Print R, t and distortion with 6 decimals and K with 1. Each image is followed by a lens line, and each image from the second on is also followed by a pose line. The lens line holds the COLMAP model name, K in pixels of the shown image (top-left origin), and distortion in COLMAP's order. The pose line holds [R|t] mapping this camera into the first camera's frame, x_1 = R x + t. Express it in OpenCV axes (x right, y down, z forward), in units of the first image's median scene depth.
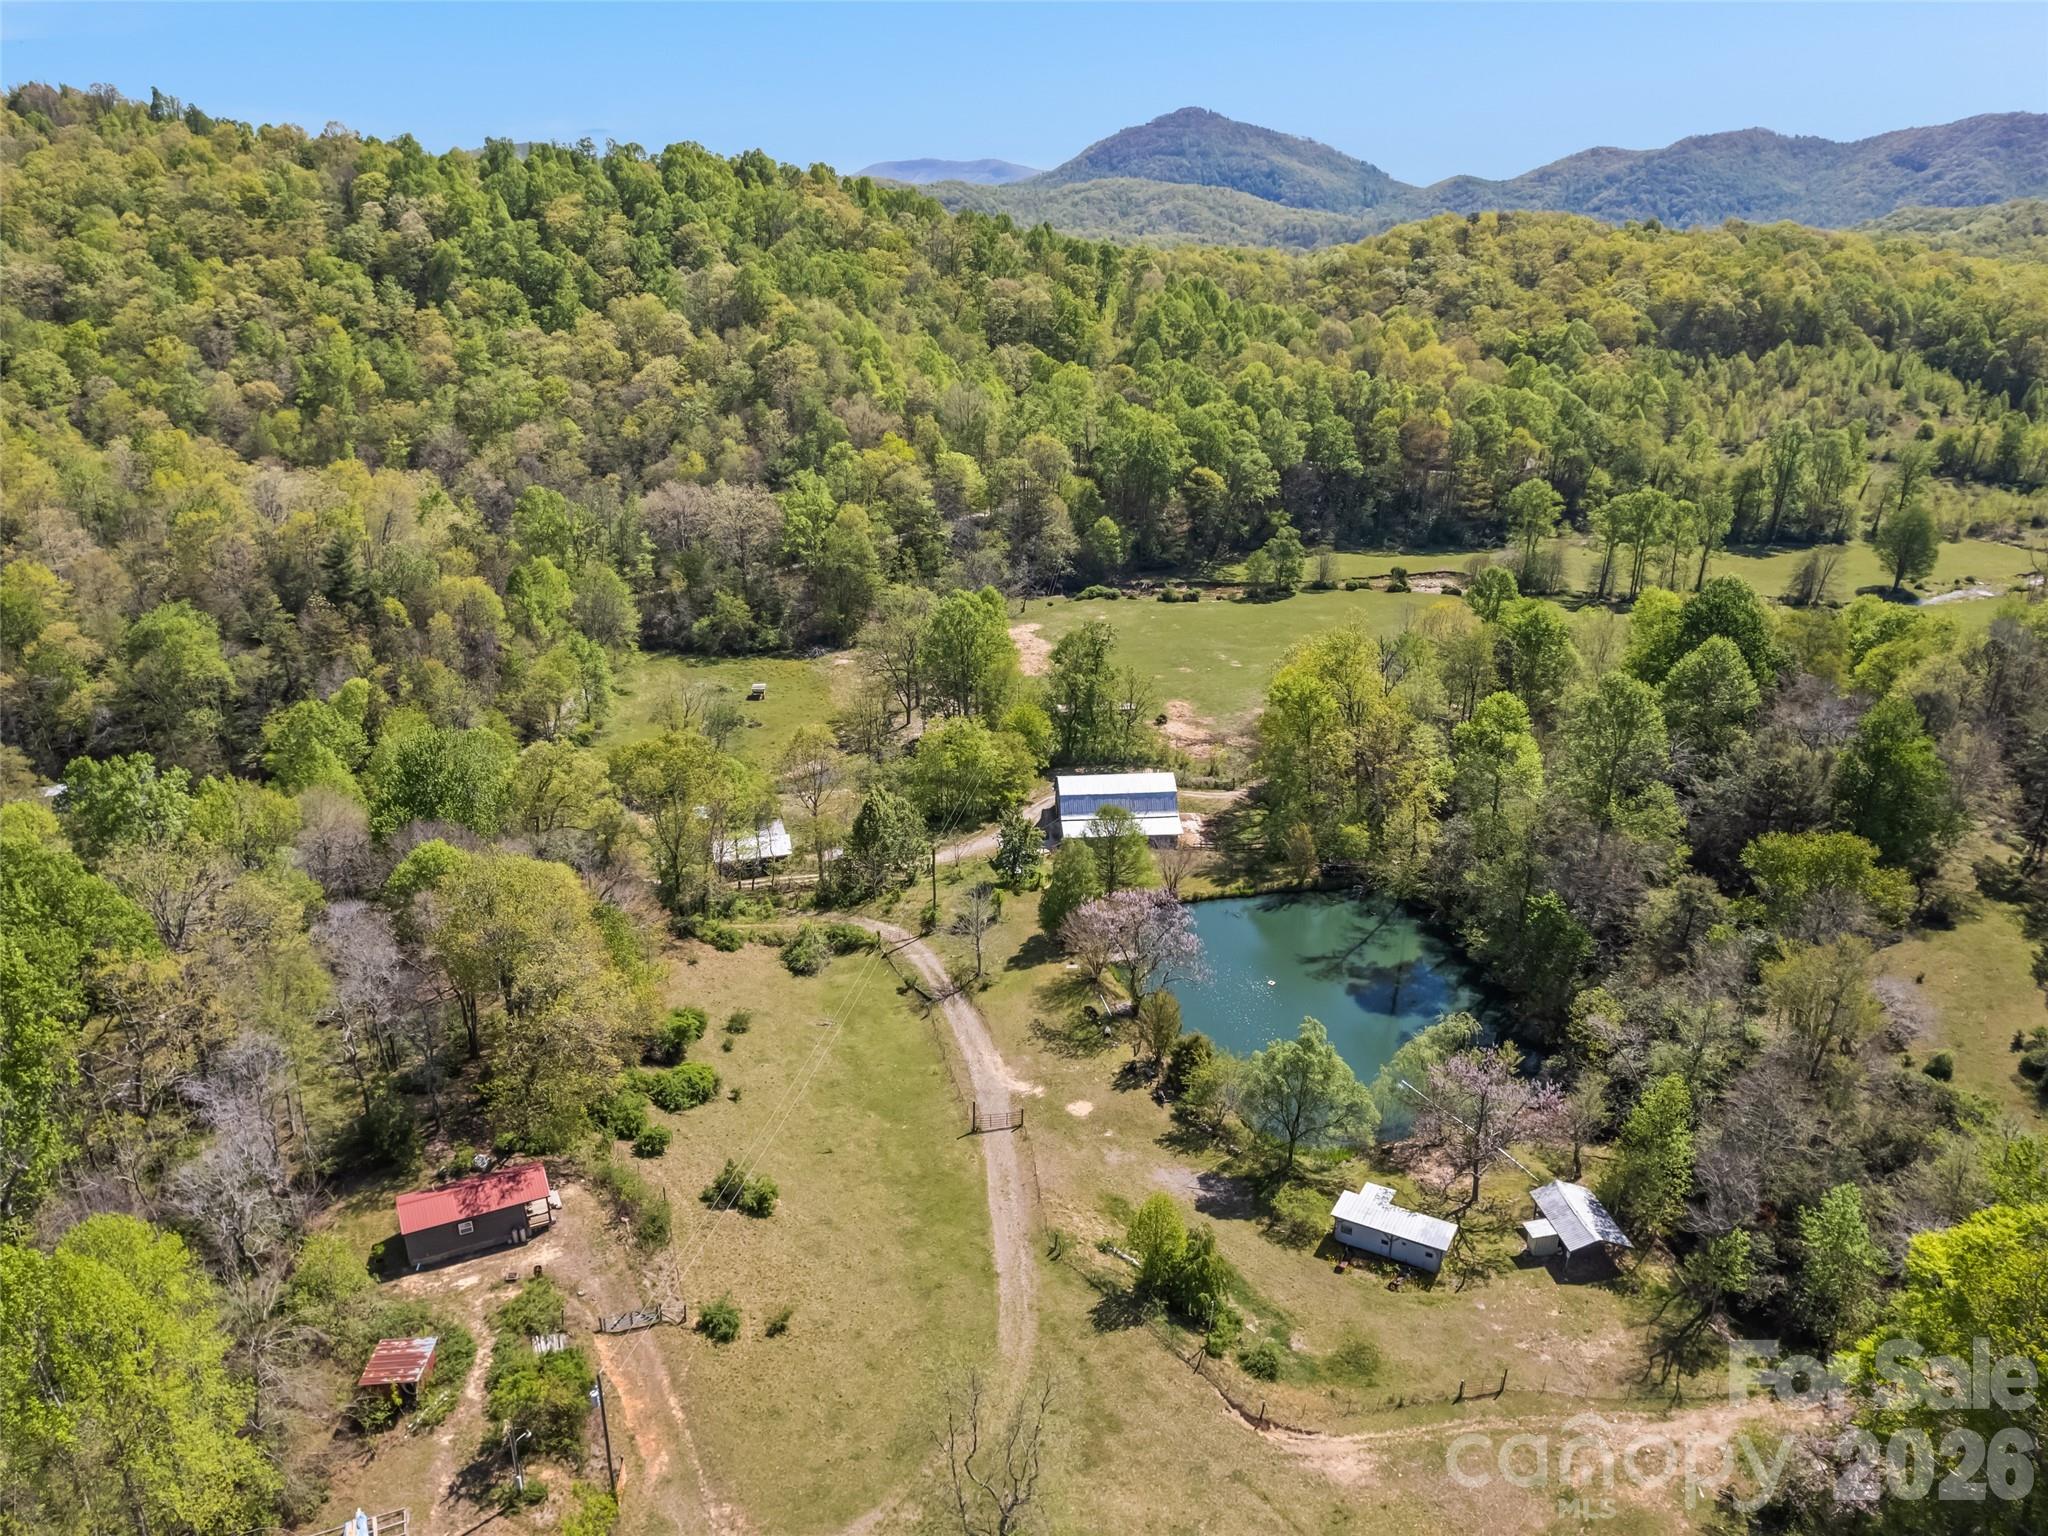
lens RADIAL K [[1466.4, 0, 1025.5], [0, 1466.4, 772.6], [0, 0, 1]] dist [-0.062514, 0.047056]
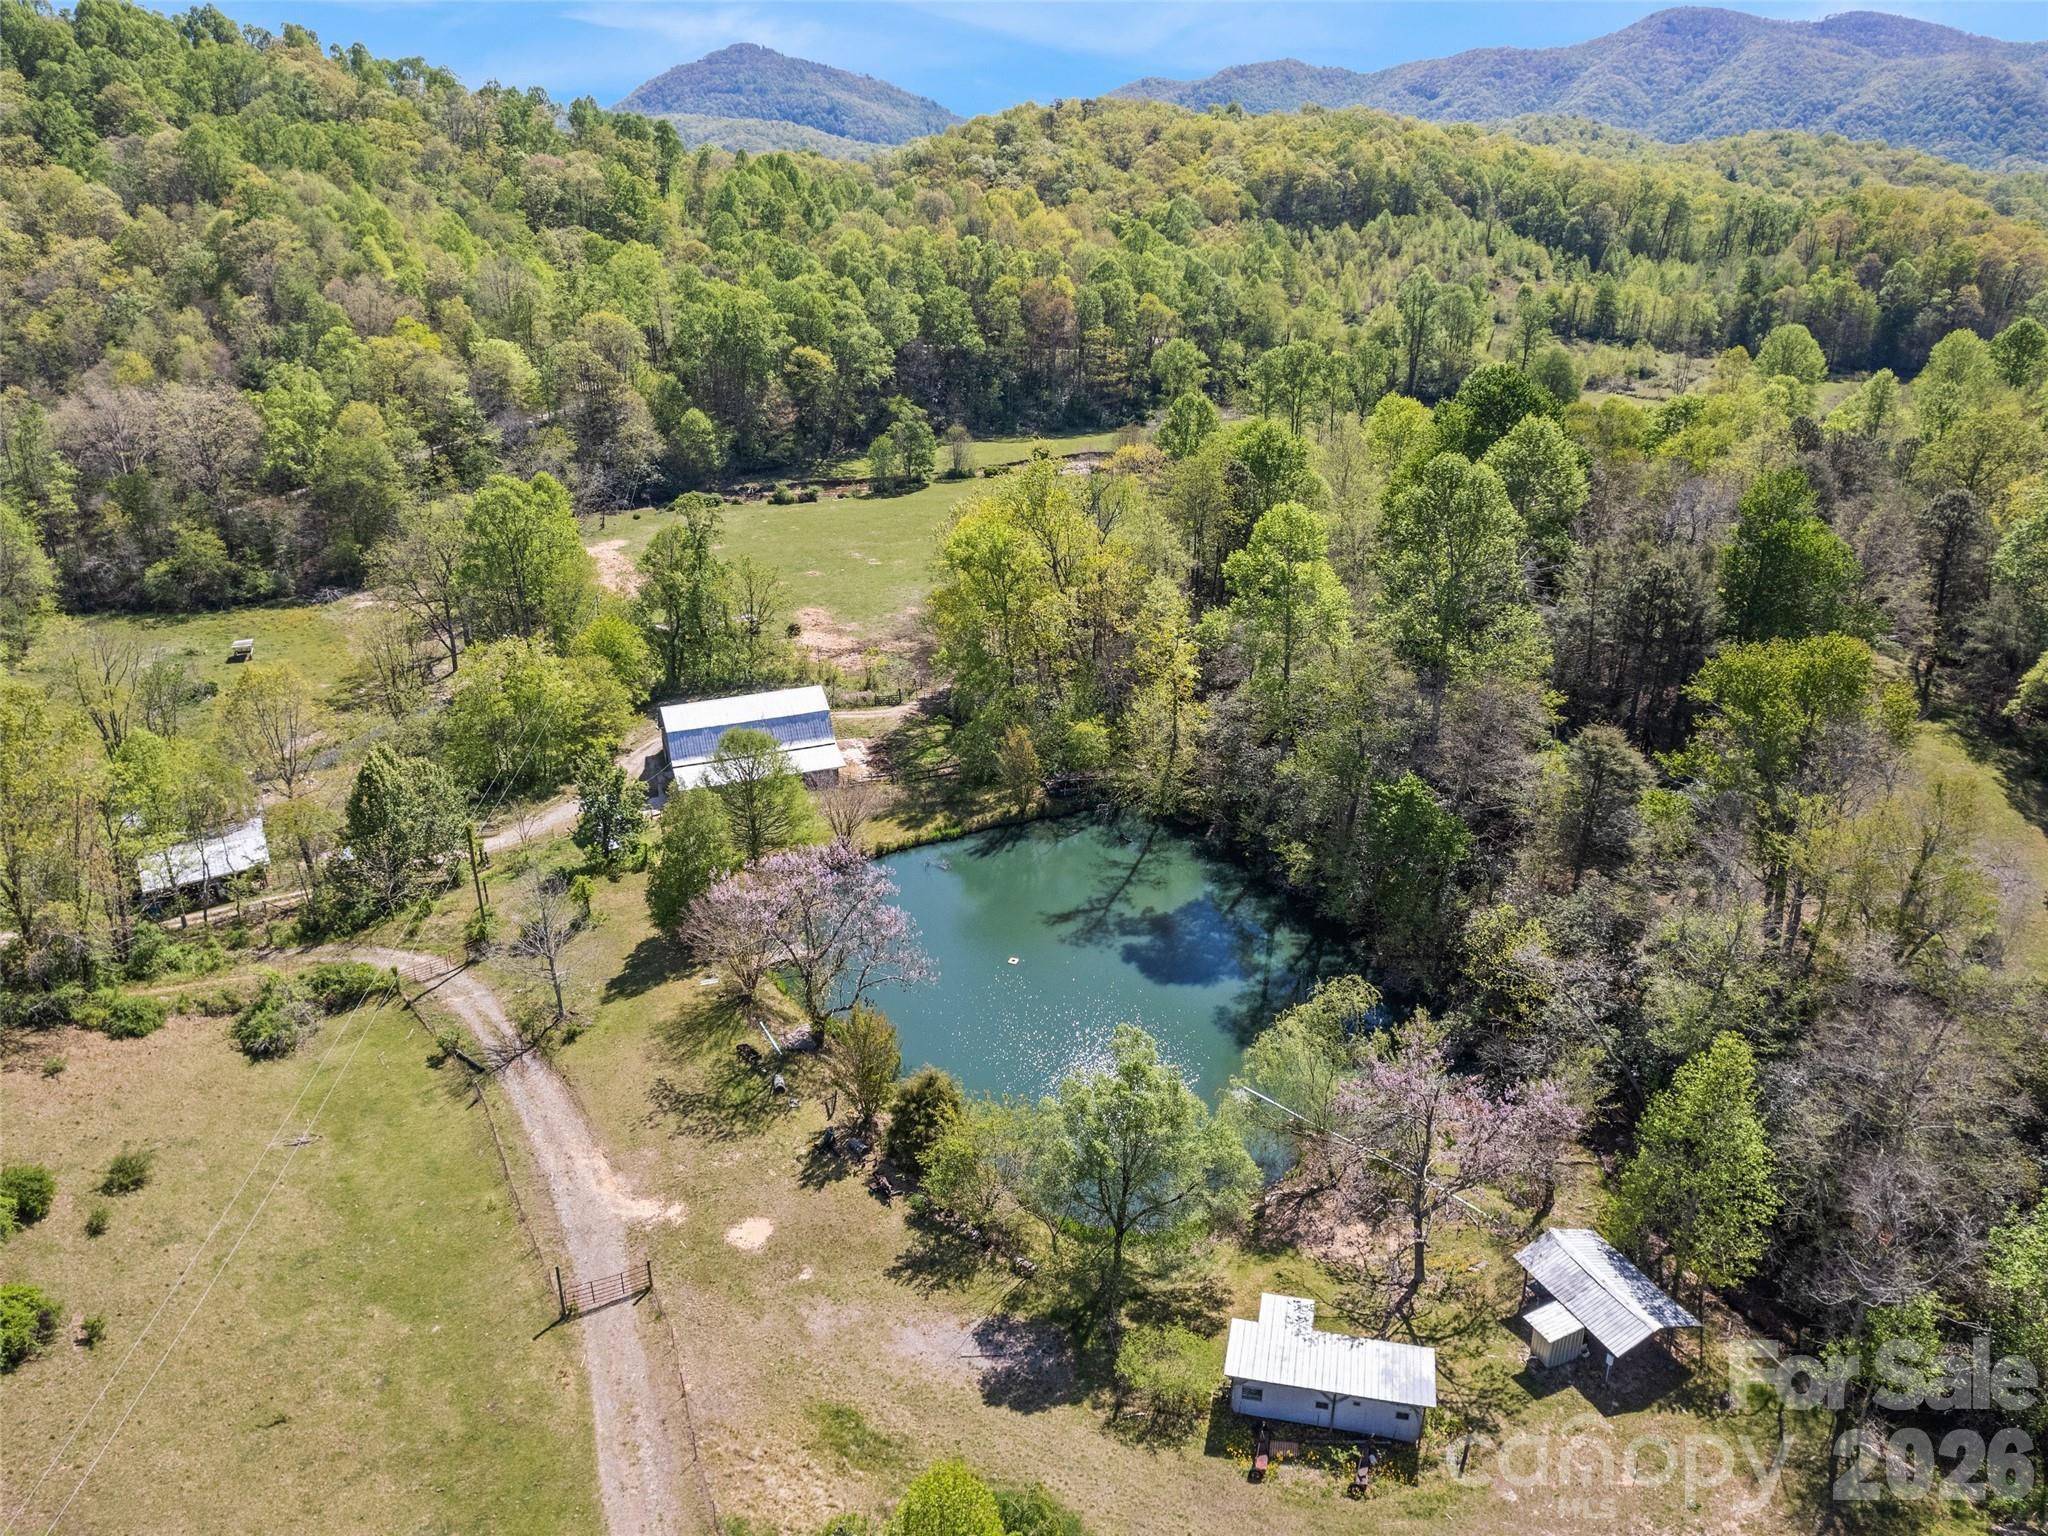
lens RADIAL K [[1466.4, 0, 1019.5], [0, 1466.4, 769.9], [0, 0, 1]] dist [-0.062514, 0.047056]
pose [[0.962869, -0.116683, 0.243451, 0.009427], [0.109486, 0.993061, 0.042935, 0.015070], [-0.246772, -0.014687, 0.968962, 0.187194]]
